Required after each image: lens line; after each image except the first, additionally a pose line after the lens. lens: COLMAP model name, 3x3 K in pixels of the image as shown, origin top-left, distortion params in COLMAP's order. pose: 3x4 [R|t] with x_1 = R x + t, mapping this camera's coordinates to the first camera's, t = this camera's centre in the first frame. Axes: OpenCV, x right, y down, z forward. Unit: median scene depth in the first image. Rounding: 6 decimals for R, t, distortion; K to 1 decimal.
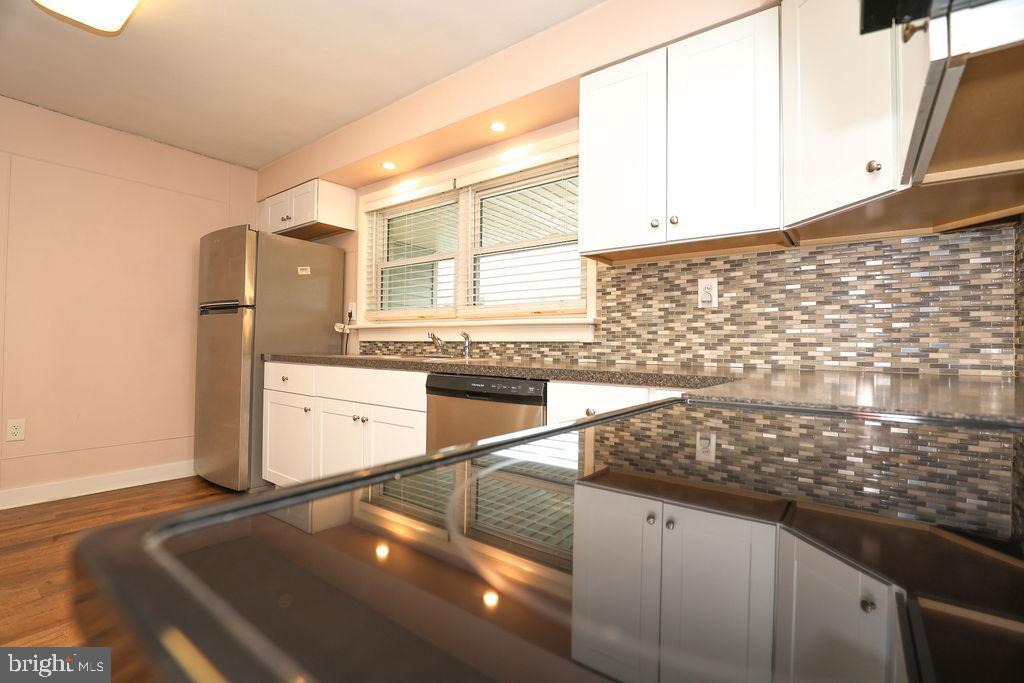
lens RADIAL K [[465.5, 0, 512.0], [0, 465.5, 341.5], [0, 0, 1]] dist [-0.043368, 0.009025]
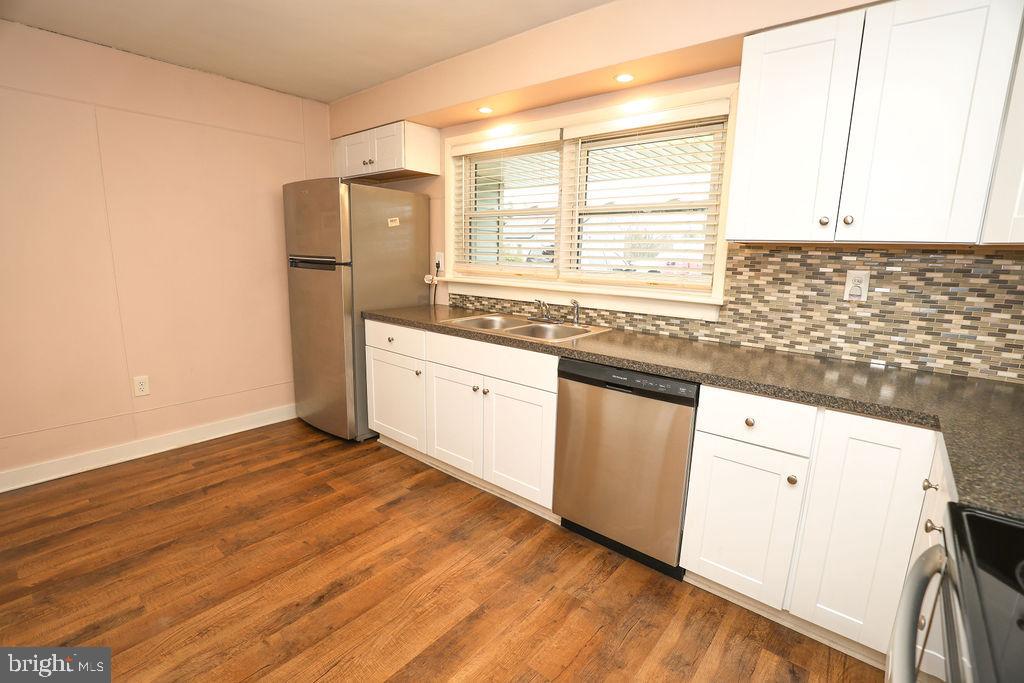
lens RADIAL K [[467.2, 0, 514.0], [0, 467.2, 343.1], [0, 0, 1]] dist [-0.039956, 0.007435]
pose [[0.998853, 0.017877, -0.044413, -0.209664], [-0.008401, 0.978723, 0.205014, -0.150158], [0.047133, -0.204405, 0.977751, 0.004951]]
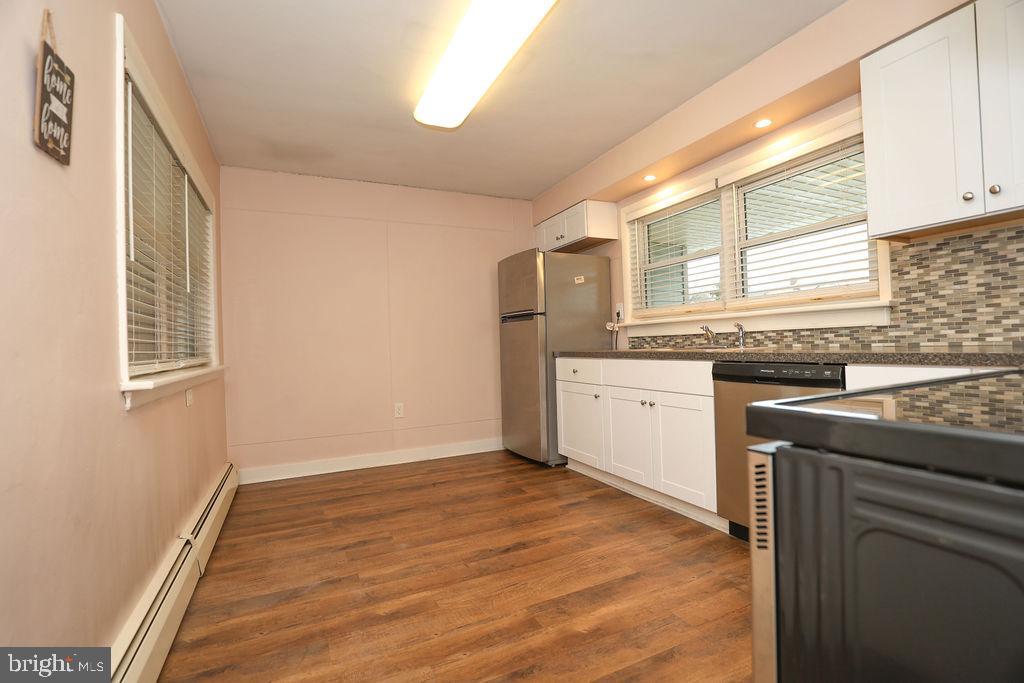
lens RADIAL K [[467.2, 0, 514.0], [0, 467.2, 343.1], [0, 0, 1]] dist [-0.039956, 0.007435]
pose [[0.885690, -0.046106, -0.461982, -0.078018], [0.052681, 0.998610, 0.001336, -0.003797], [0.461278, -0.025521, 0.886888, -0.193206]]
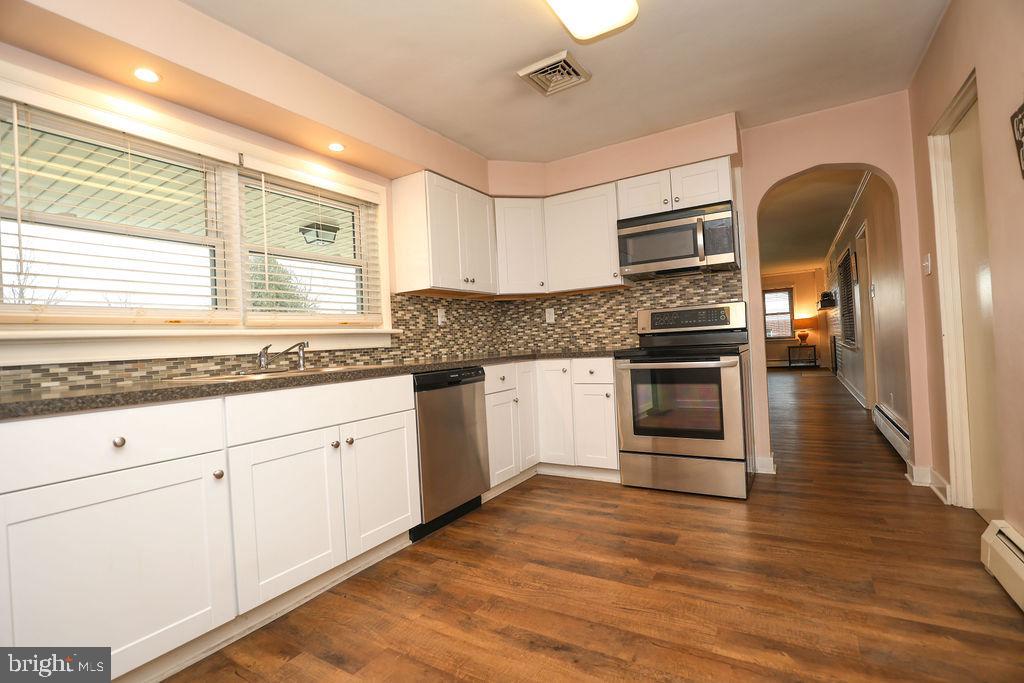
lens RADIAL K [[467.2, 0, 514.0], [0, 467.2, 343.1], [0, 0, 1]] dist [-0.039956, 0.007435]
pose [[-0.100426, -0.007461, 0.994917, -1.199638], [0.042351, 0.999033, 0.011767, -0.011073], [-0.994043, 0.043318, -0.100013, 0.766343]]
